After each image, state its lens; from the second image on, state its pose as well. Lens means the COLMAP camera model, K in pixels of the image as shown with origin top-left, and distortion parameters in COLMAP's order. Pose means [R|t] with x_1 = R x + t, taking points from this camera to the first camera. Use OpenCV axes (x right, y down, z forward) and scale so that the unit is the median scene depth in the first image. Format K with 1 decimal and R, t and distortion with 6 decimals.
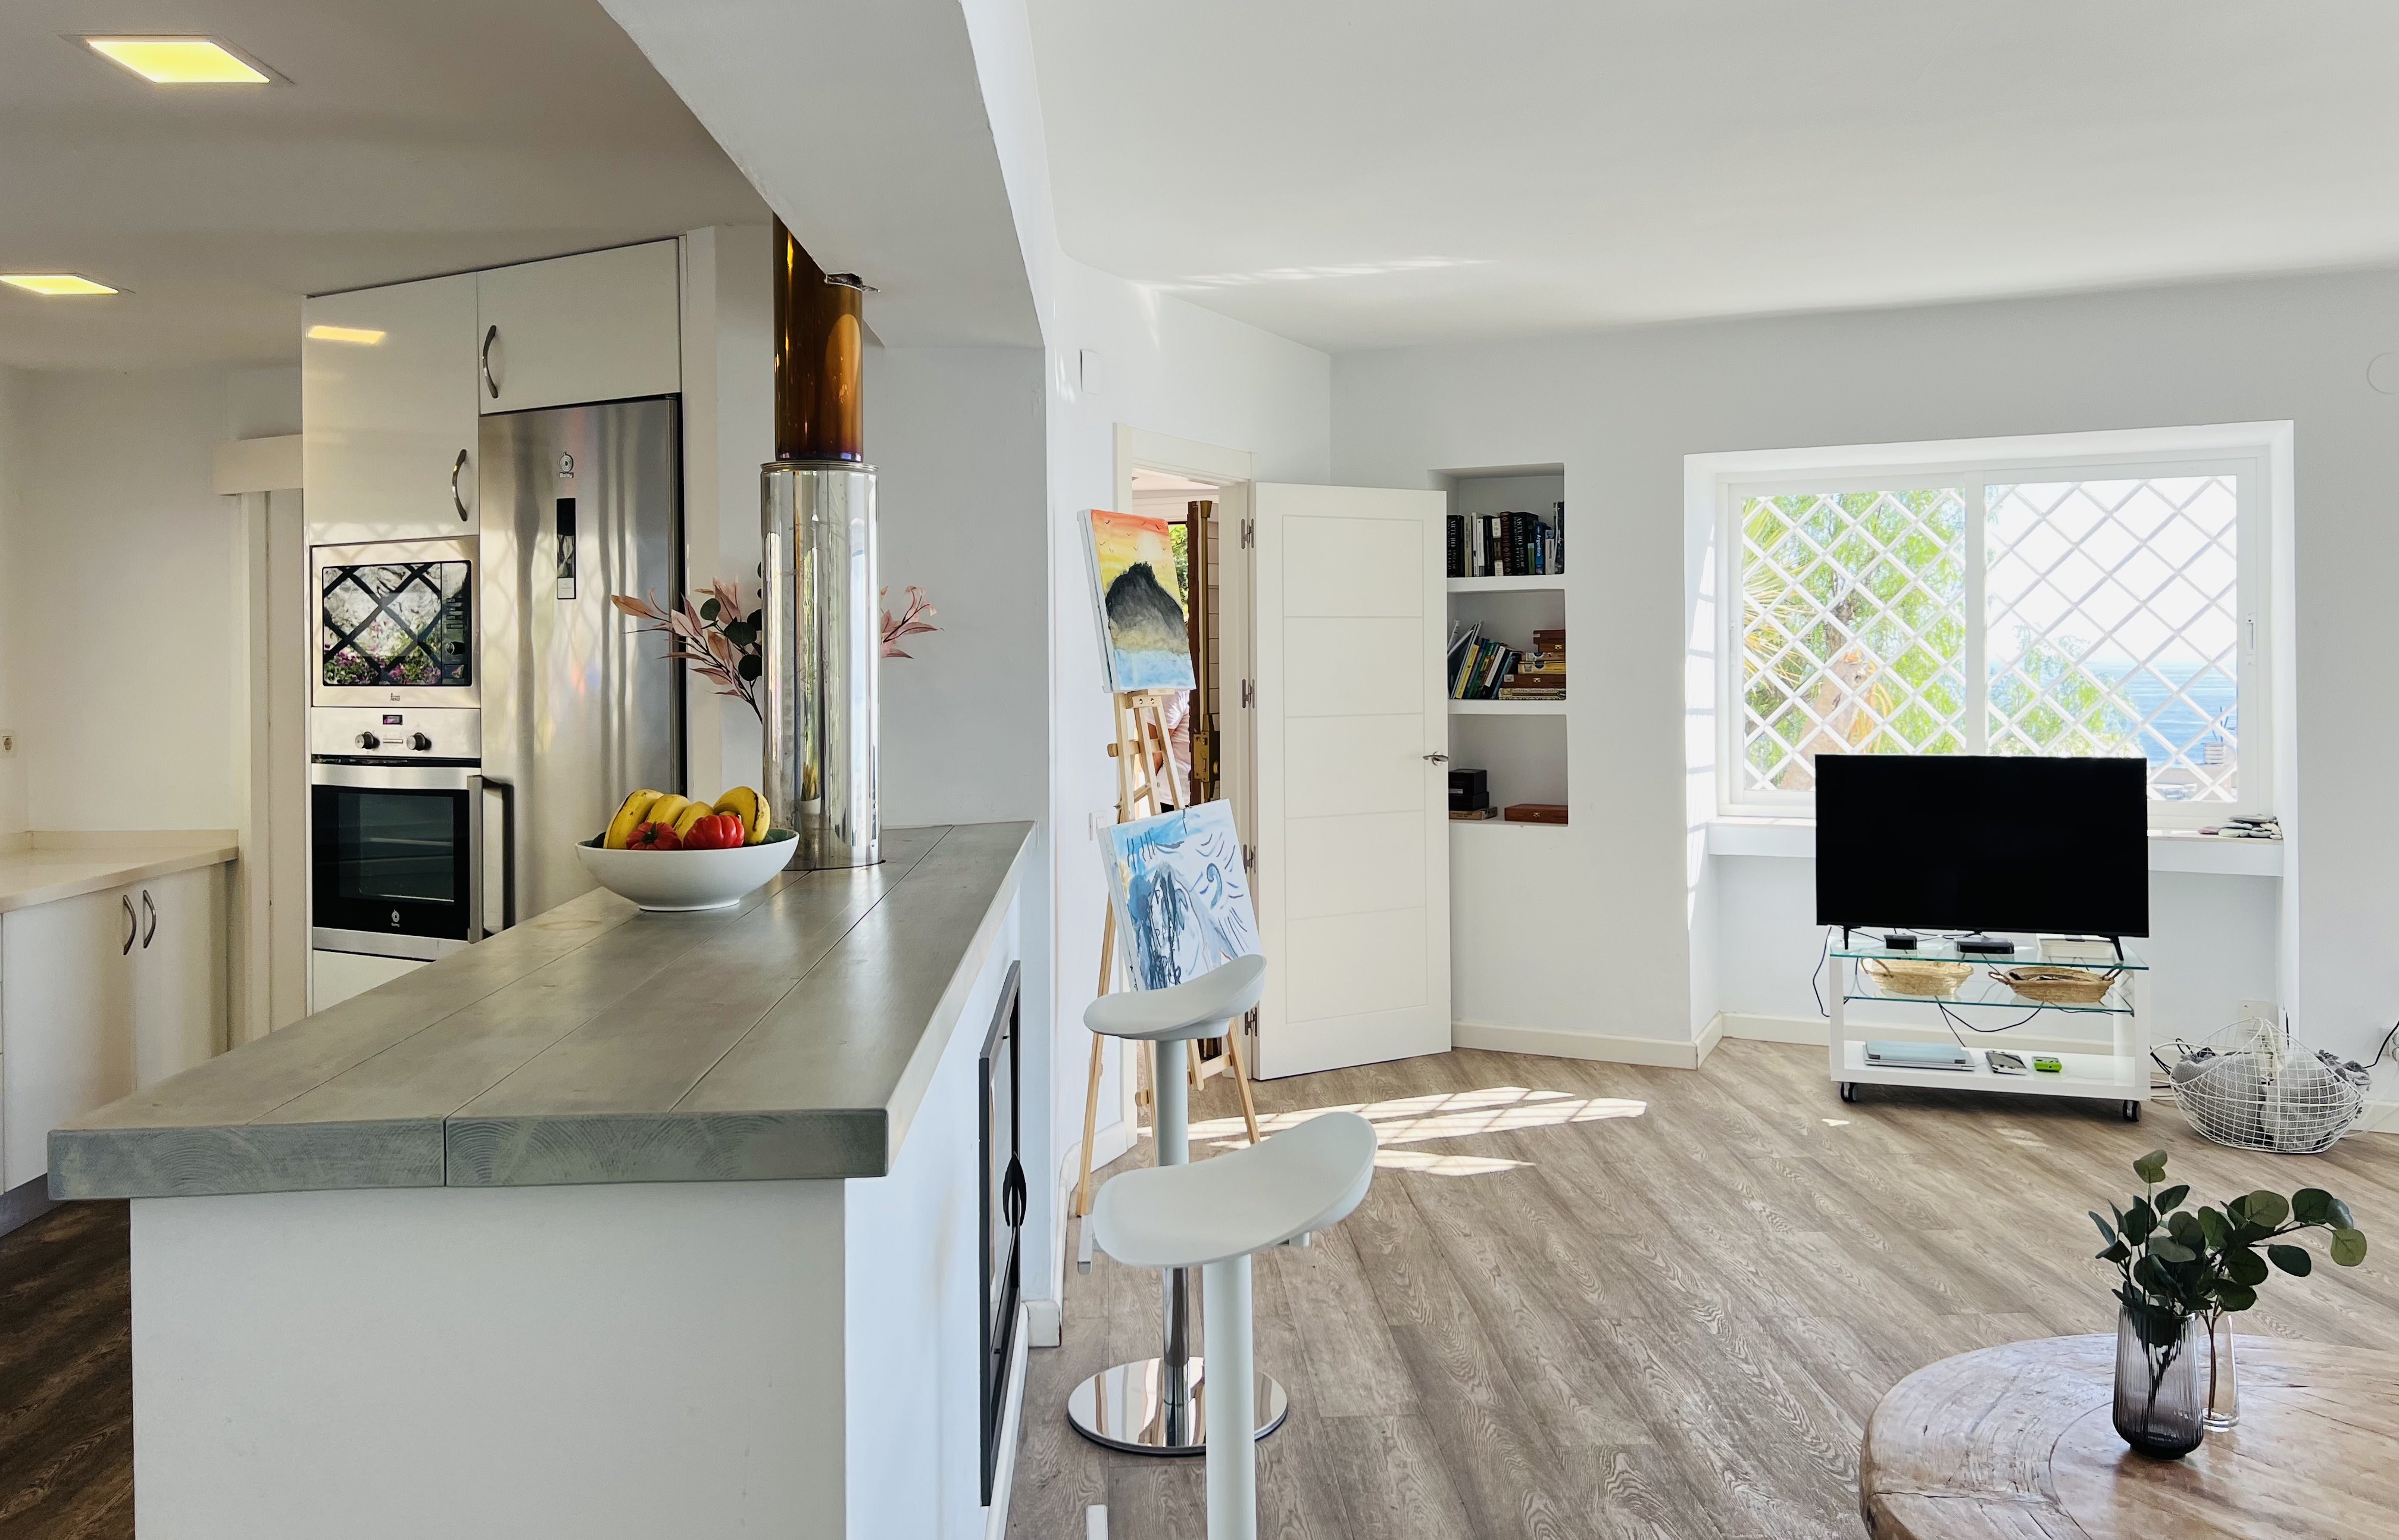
lens RADIAL K [[1791.5, 0, 1169.3], [0, 1791.5, 634.8], [0, 0, 1]] dist [0.014726, -0.016606]
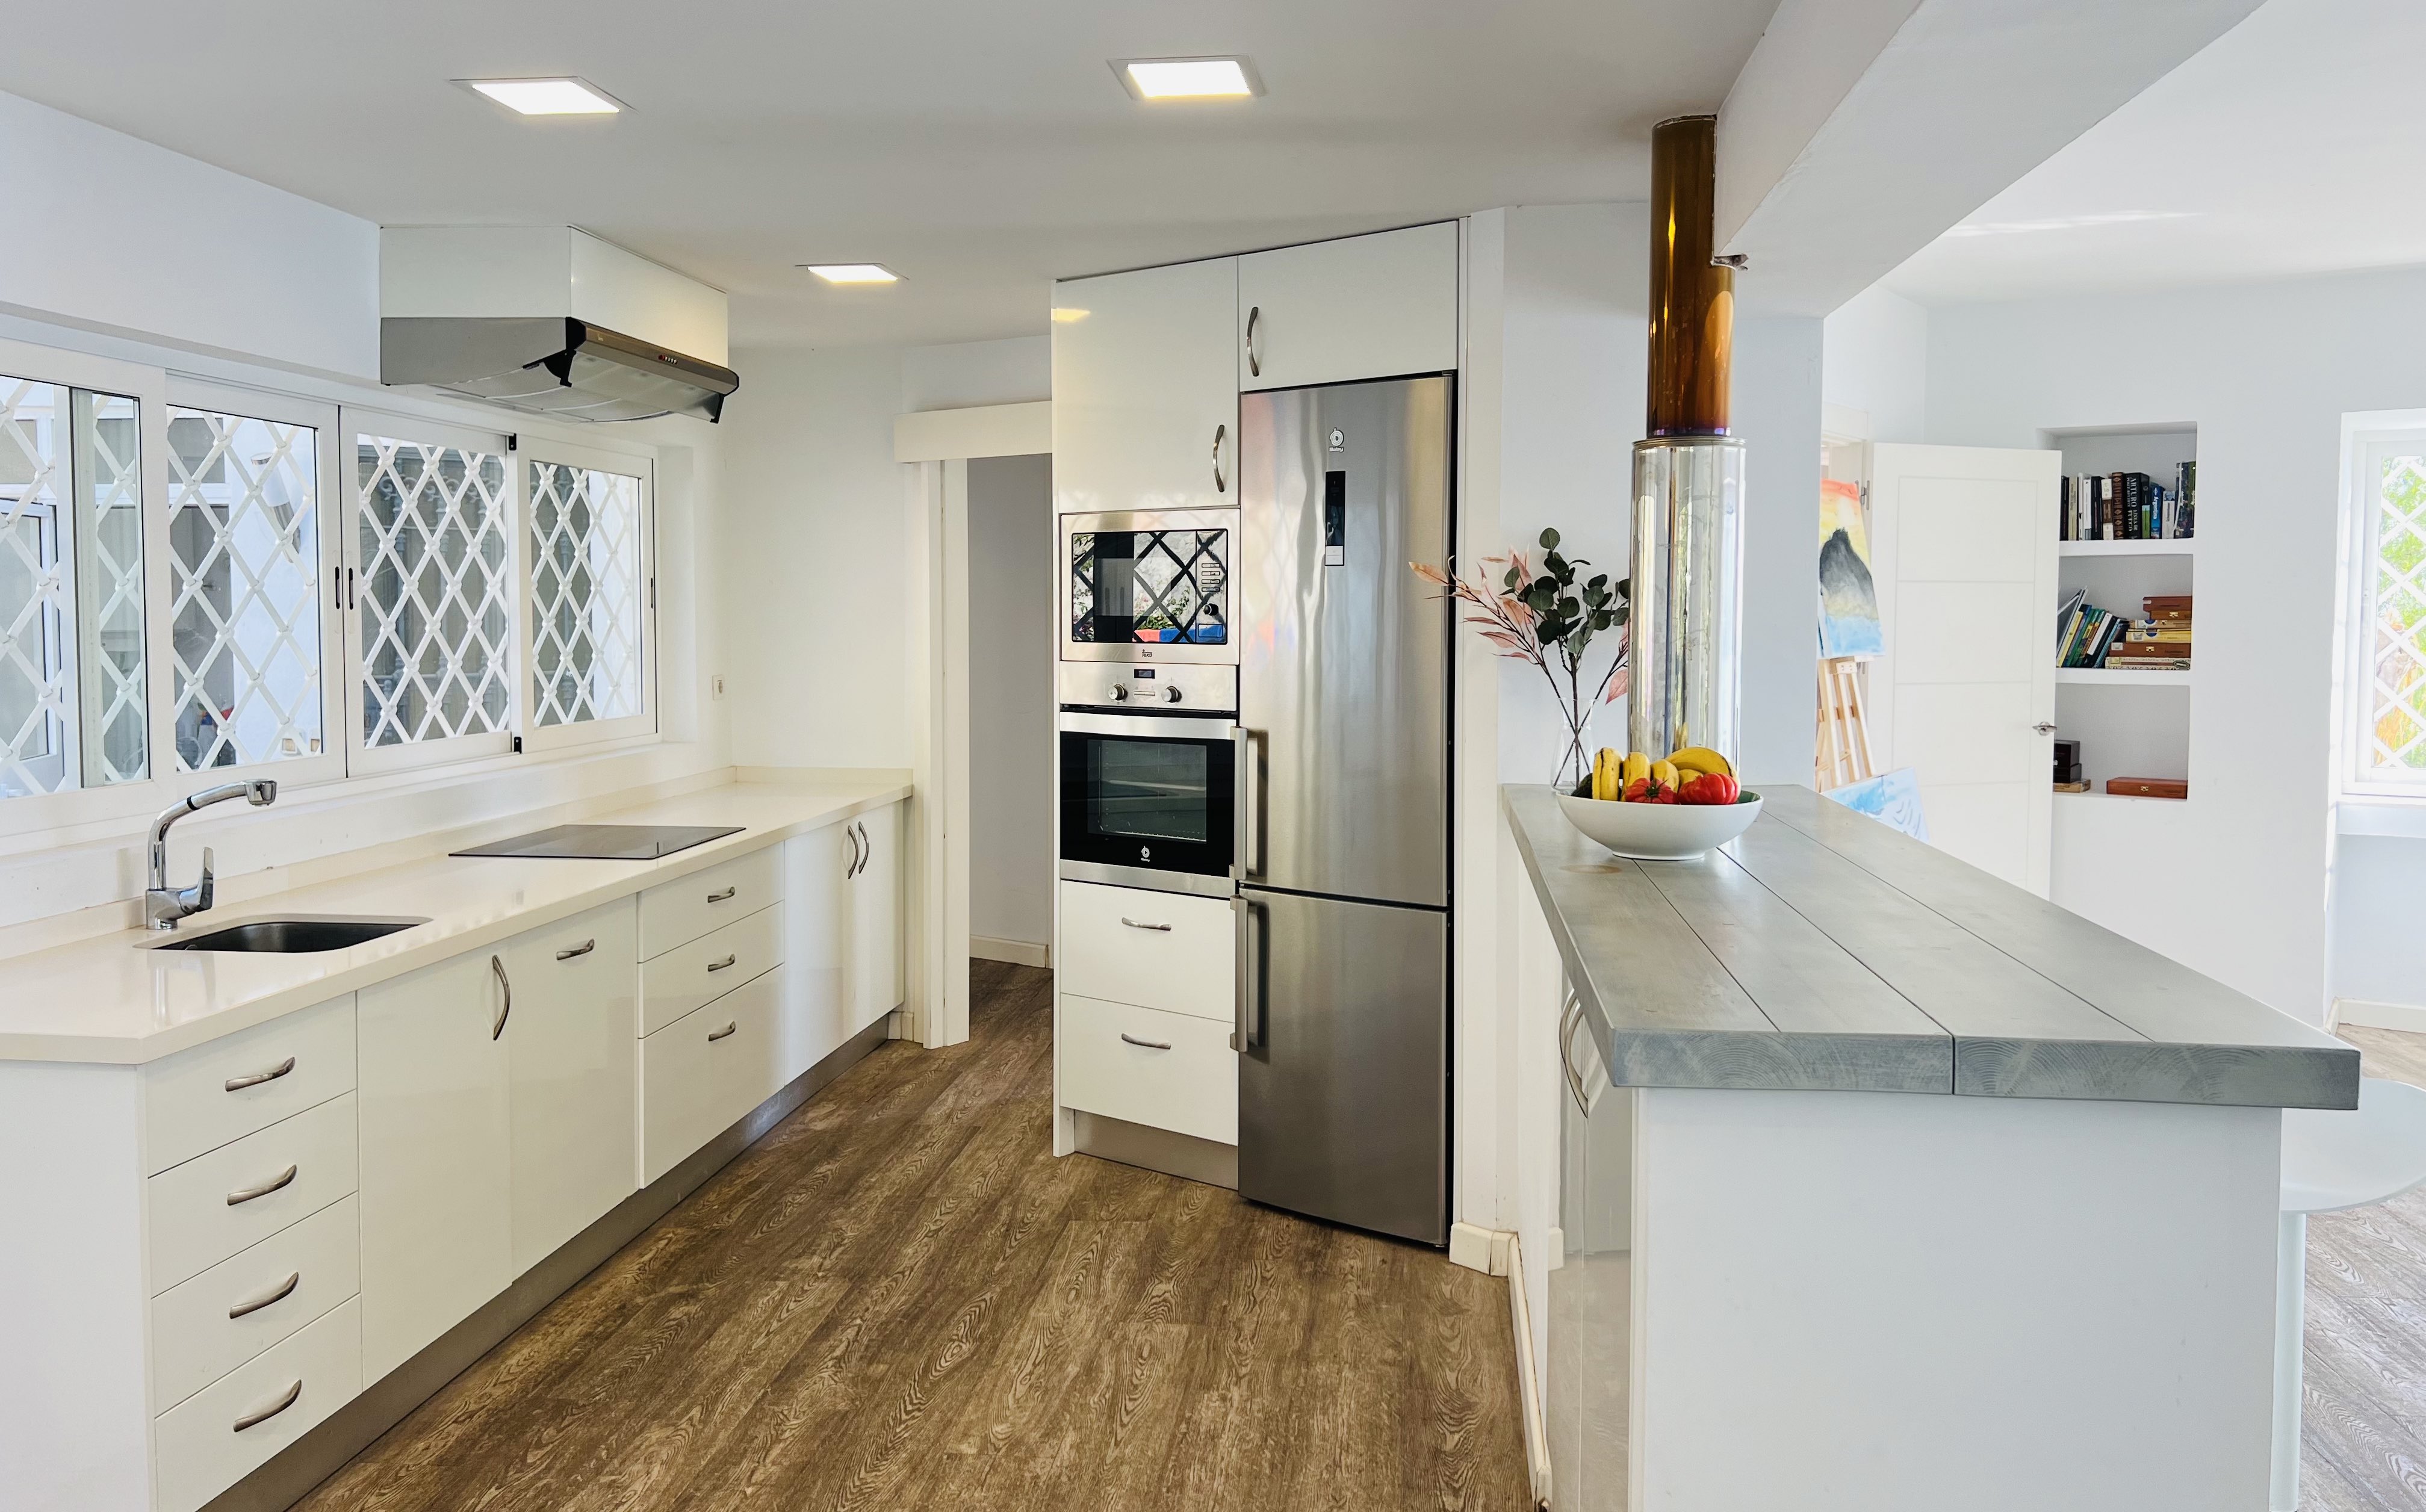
lens RADIAL K [[1802.2, 0, 1106.7], [0, 1802.2, 697.6], [0, 0, 1]] dist [0.024380, -0.039620]
pose [[0.983364, 0.019427, -0.180606, -0.253877], [-0.008420, 0.998071, 0.061513, -0.005464], [0.181453, -0.058969, 0.981630, -0.079588]]
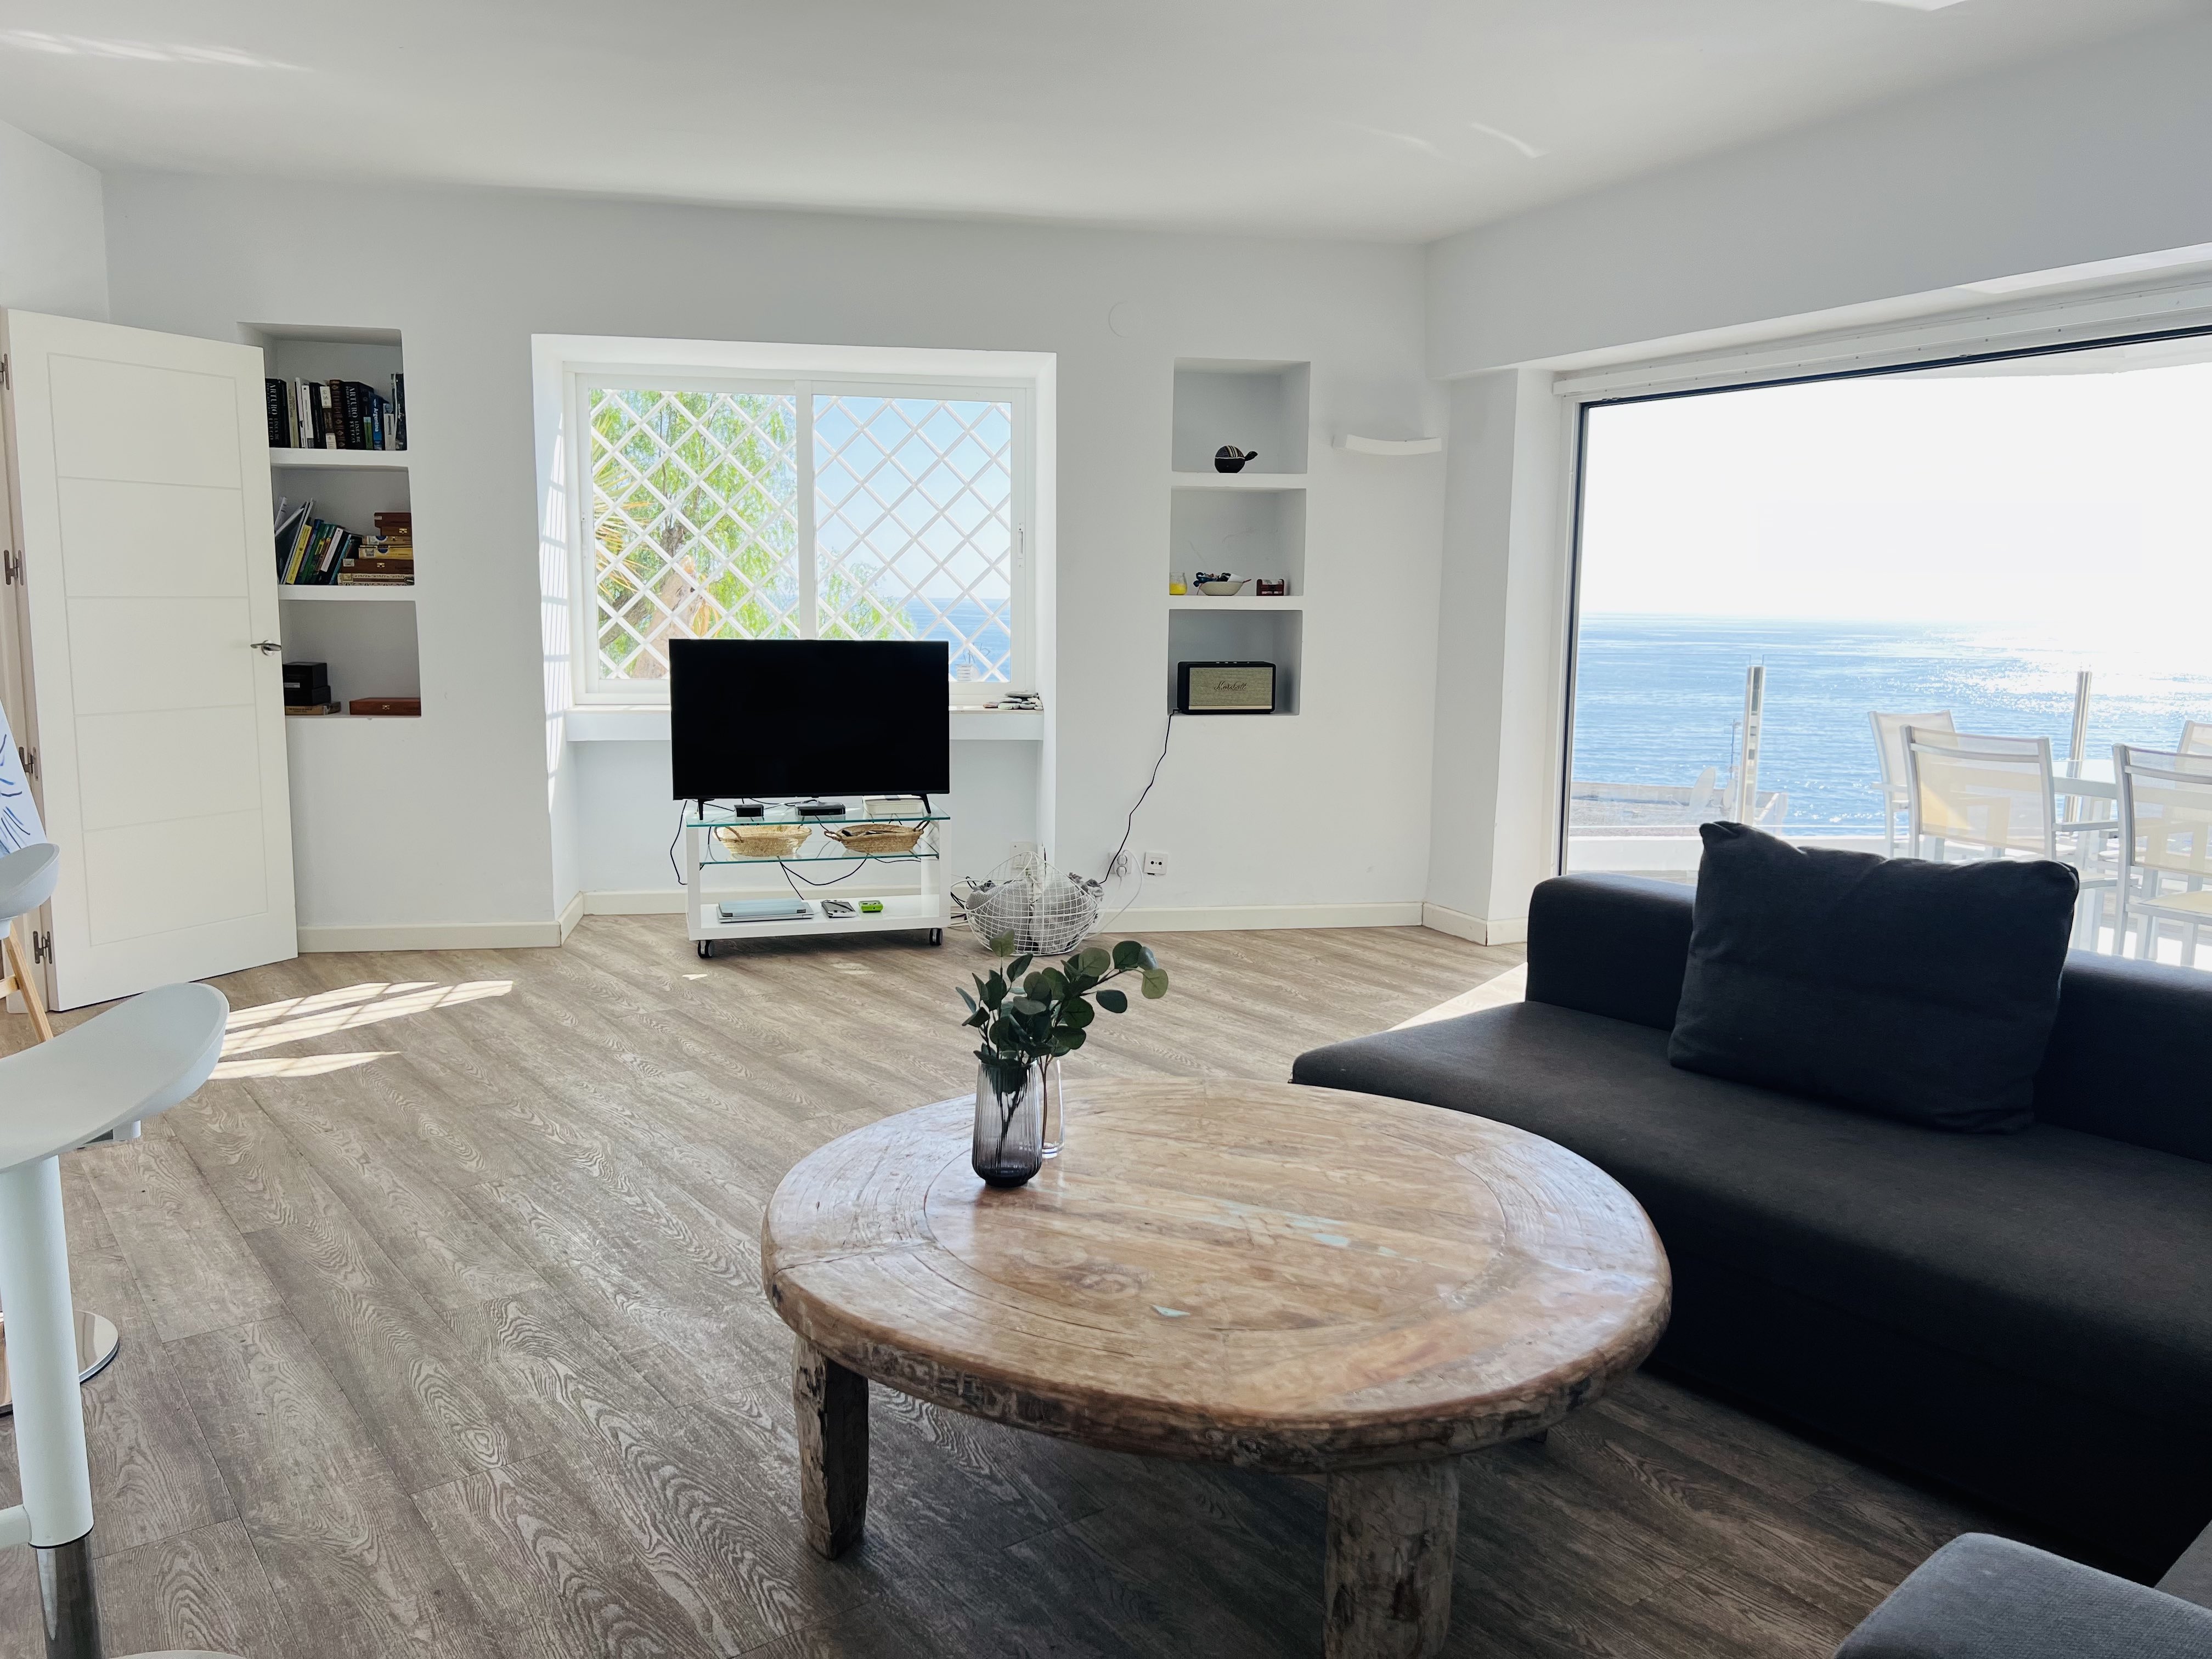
lens RADIAL K [[1676.9, 0, 1095.5], [0, 1676.9, 823.1], [0, 0, 1]] dist [0.057411, -0.048256]
pose [[0.822249, -0.061044, 0.565845, 0.002110], [-0.024468, 0.989520, 0.142307, 0.035406], [-0.568602, -0.130857, 0.812138, 0.061520]]
